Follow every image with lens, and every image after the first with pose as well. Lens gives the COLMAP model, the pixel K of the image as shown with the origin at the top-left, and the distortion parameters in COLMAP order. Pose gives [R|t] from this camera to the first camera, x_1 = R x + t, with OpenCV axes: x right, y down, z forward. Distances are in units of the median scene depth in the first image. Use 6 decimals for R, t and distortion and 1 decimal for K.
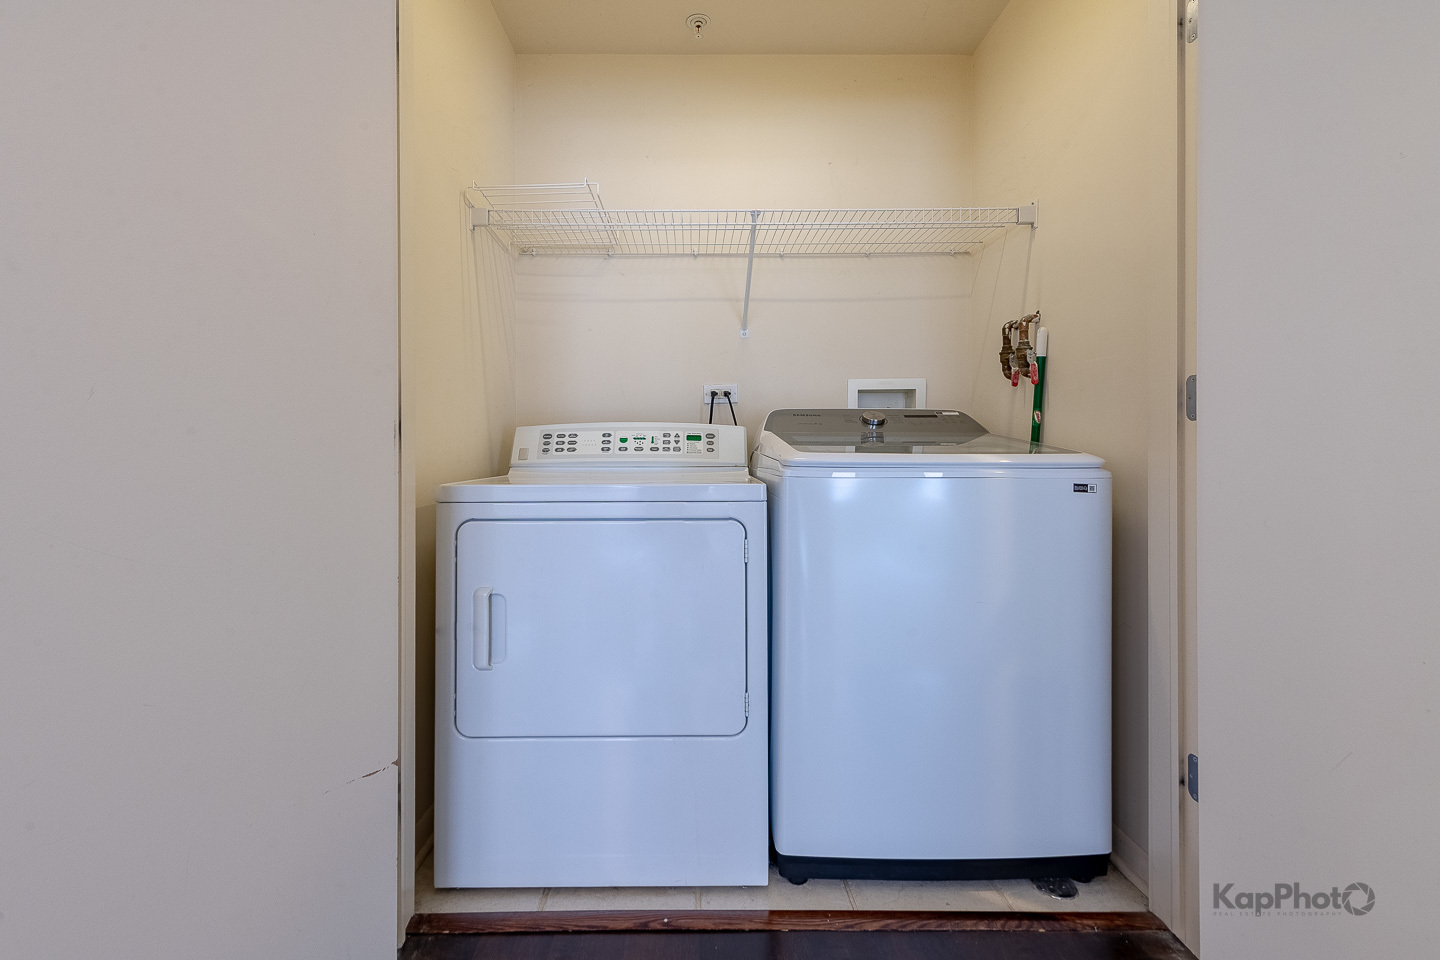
lens RADIAL K [[598.4, 0, 723.3], [0, 598.4, 455.9], [0, 0, 1]] dist [0.002463, 0.000008]
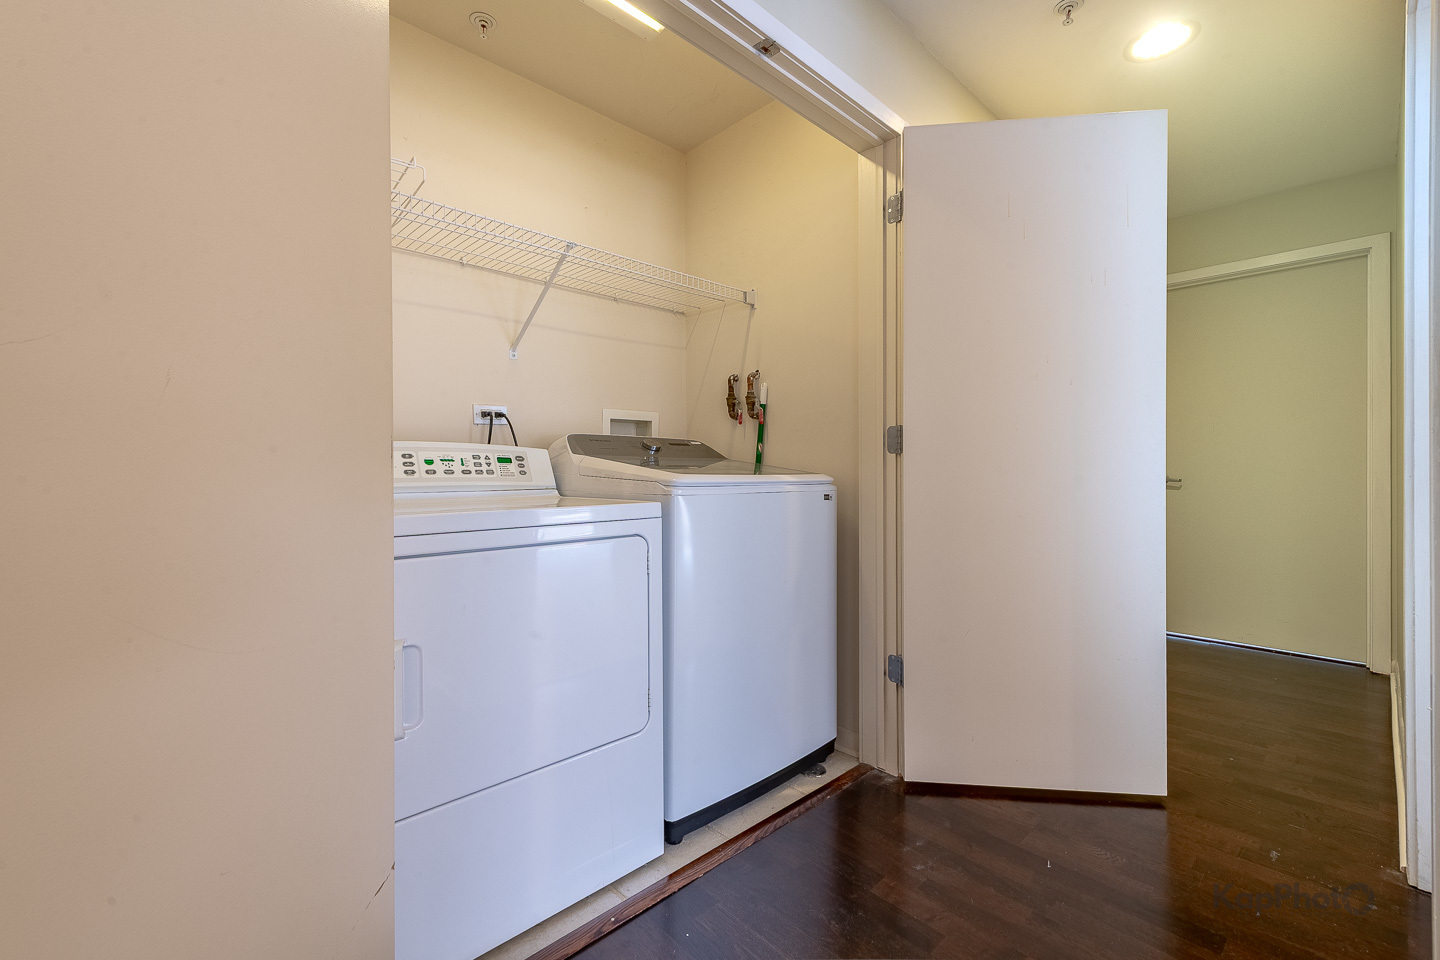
lens RADIAL K [[571.5, 0, 720.0], [0, 571.5, 480.0], [0, 0, 1]] dist [0.000721, -0.000152]
pose [[0.751078, -0.011348, 0.660115, -0.401676], [0.009648, 0.999934, 0.006212, -0.000661], [-0.660142, 0.001703, 0.751139, 0.079175]]
